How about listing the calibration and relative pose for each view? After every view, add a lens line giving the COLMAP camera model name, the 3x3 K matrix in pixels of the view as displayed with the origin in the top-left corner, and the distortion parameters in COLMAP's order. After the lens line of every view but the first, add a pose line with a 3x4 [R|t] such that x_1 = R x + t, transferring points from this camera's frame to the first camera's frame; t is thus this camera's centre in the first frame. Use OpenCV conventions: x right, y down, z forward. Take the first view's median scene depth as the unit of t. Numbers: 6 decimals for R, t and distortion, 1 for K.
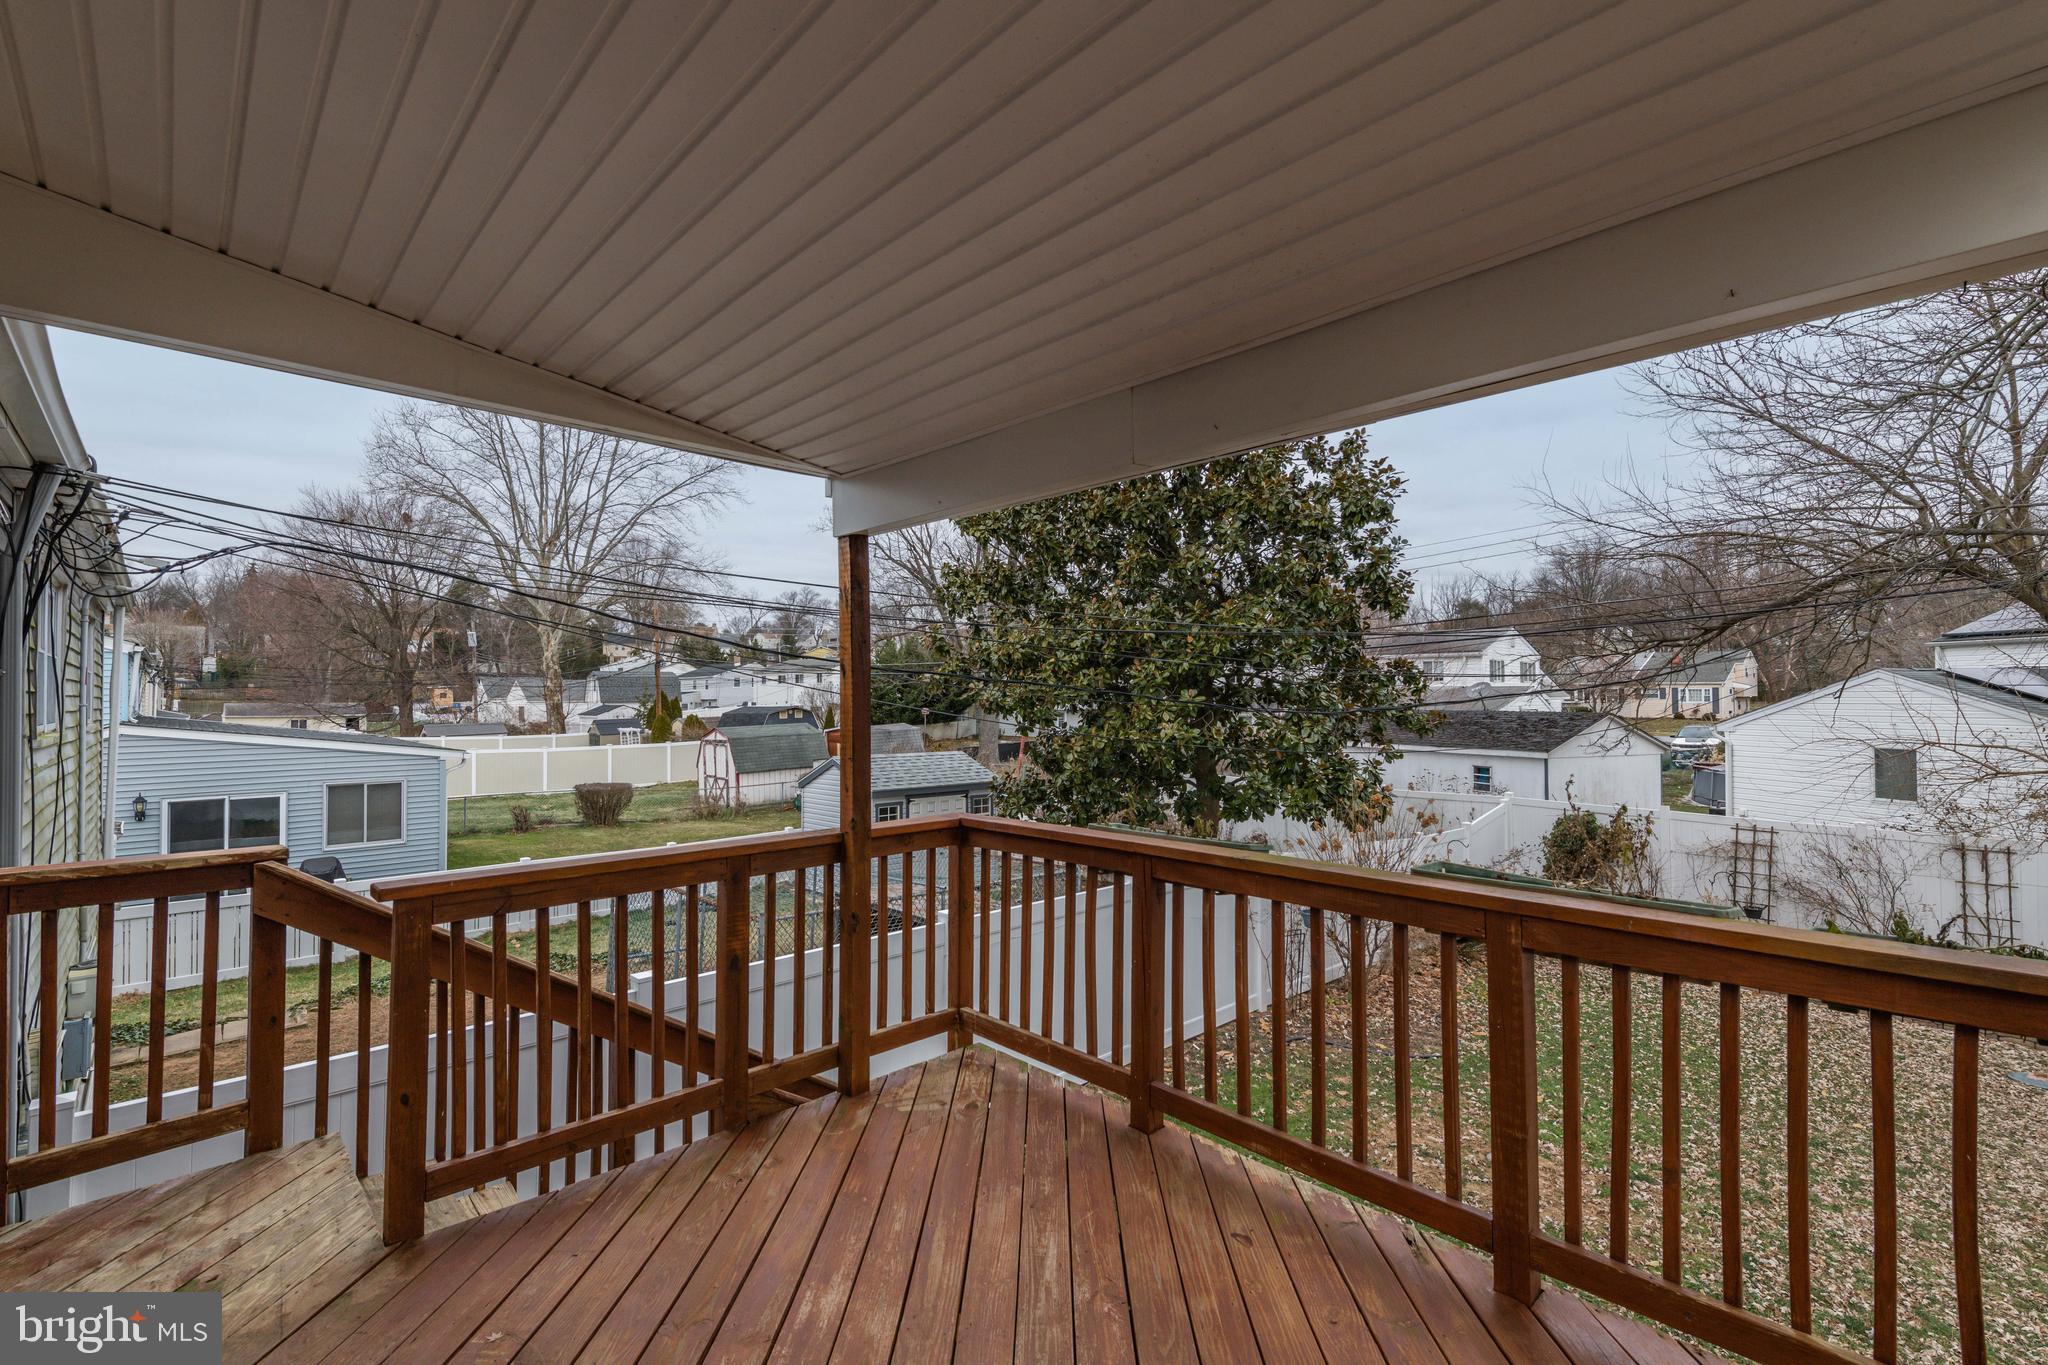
lens RADIAL K [[886.7, 0, 1024.0], [0, 886.7, 682.5], [0, 0, 1]] dist [0.000477, 0.000111]
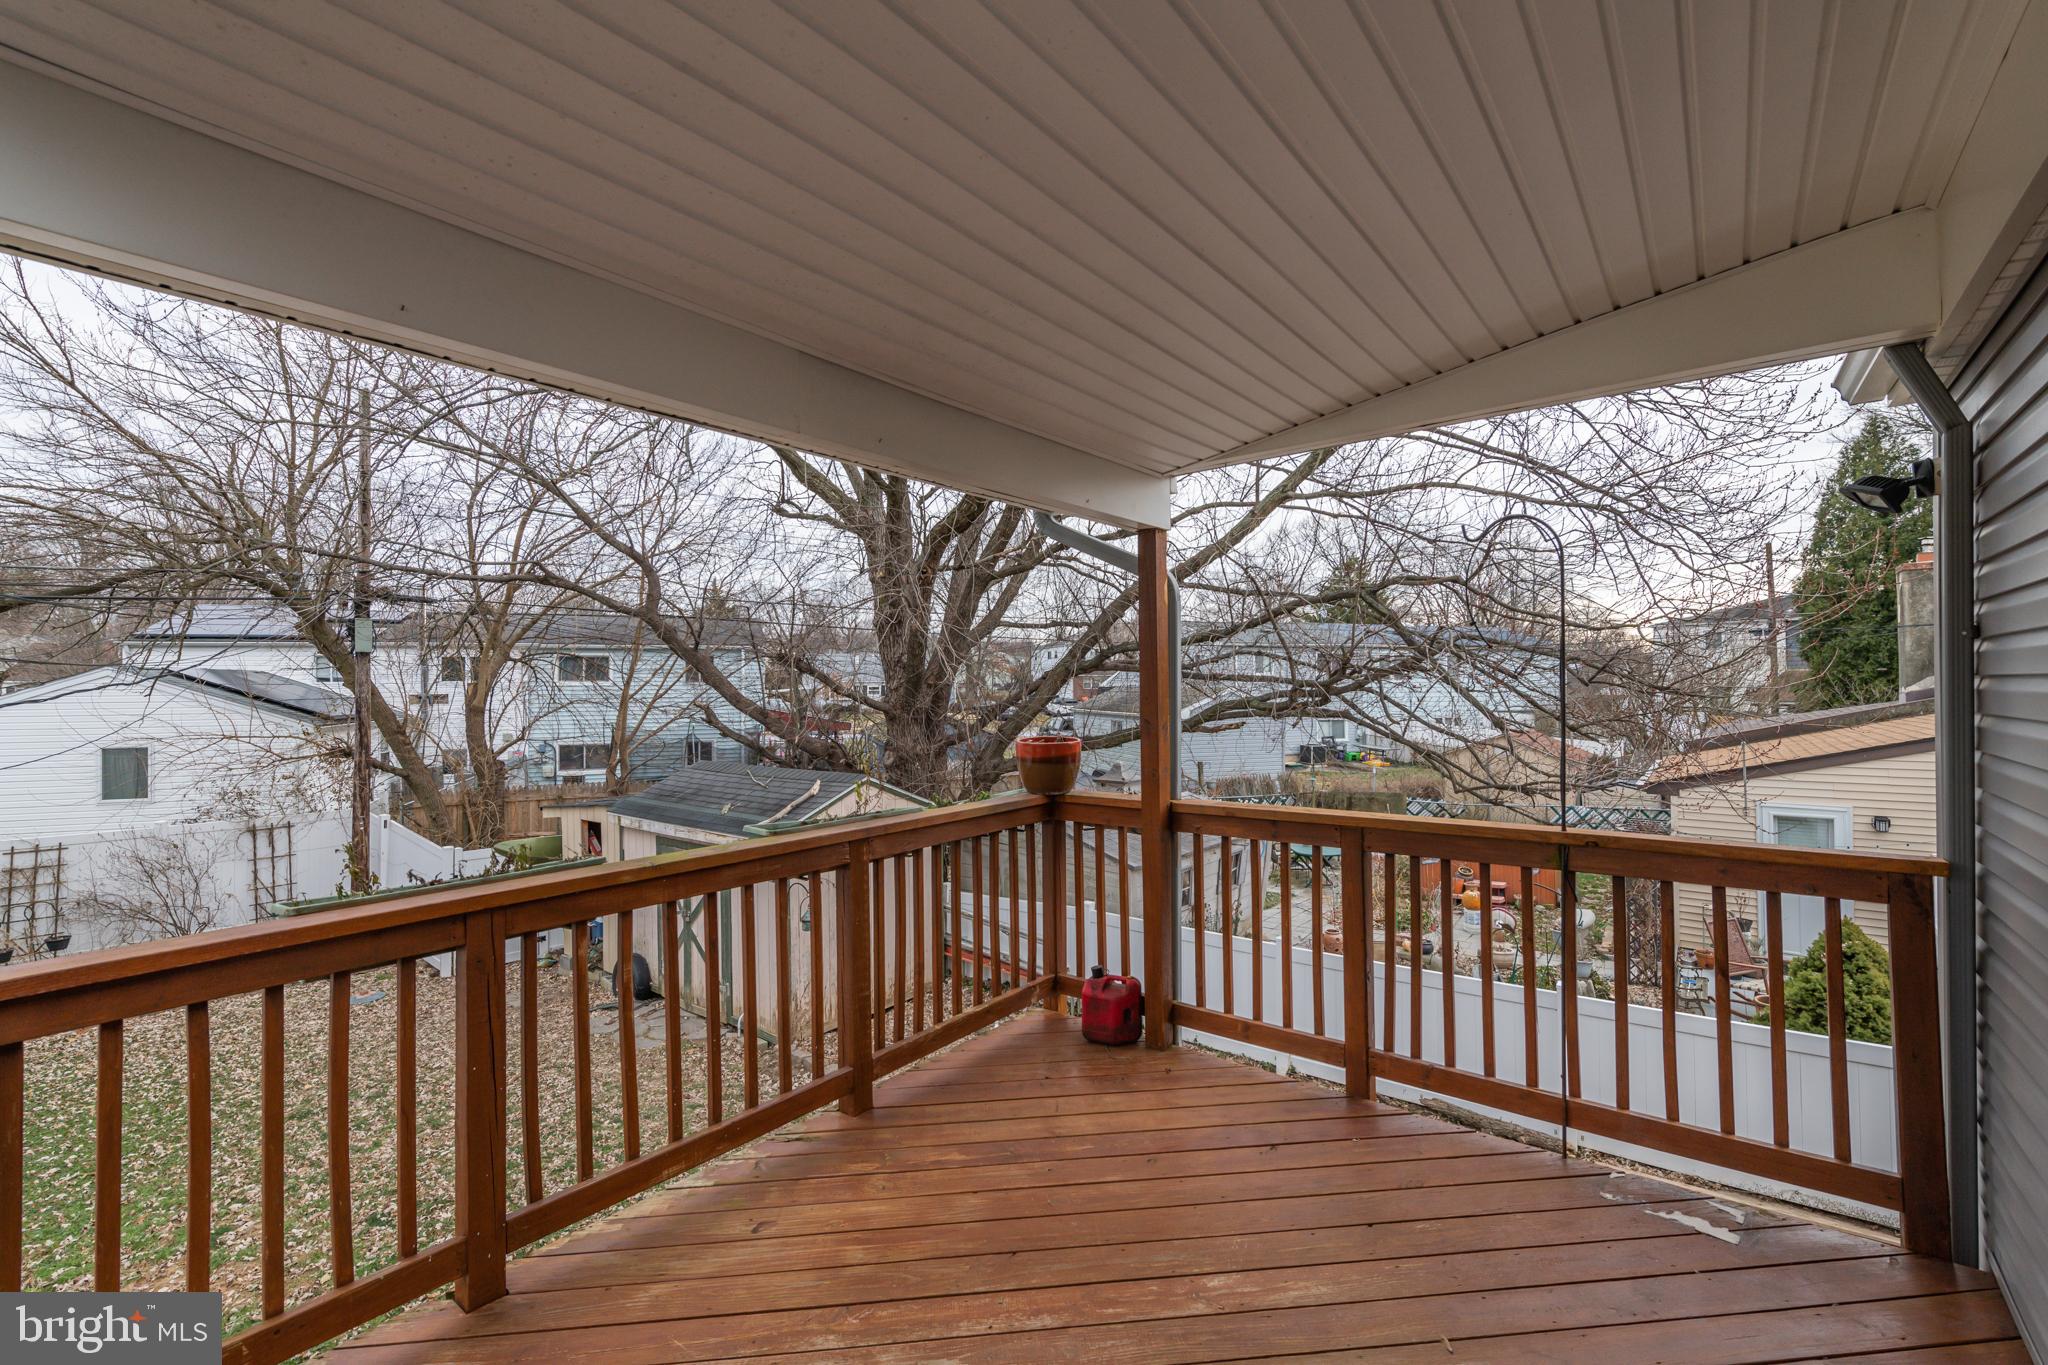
lens RADIAL K [[889.0, 0, 1030.2], [0, 889.0, 687.8], [0, 0, 1]] dist [0.000596, -0.000334]
pose [[-0.138128, 0.000995, 0.990414, -0.177257], [-0.005762, 0.999982, -0.001808, 0.006193], [-0.990398, -0.005956, -0.138120, 0.192723]]
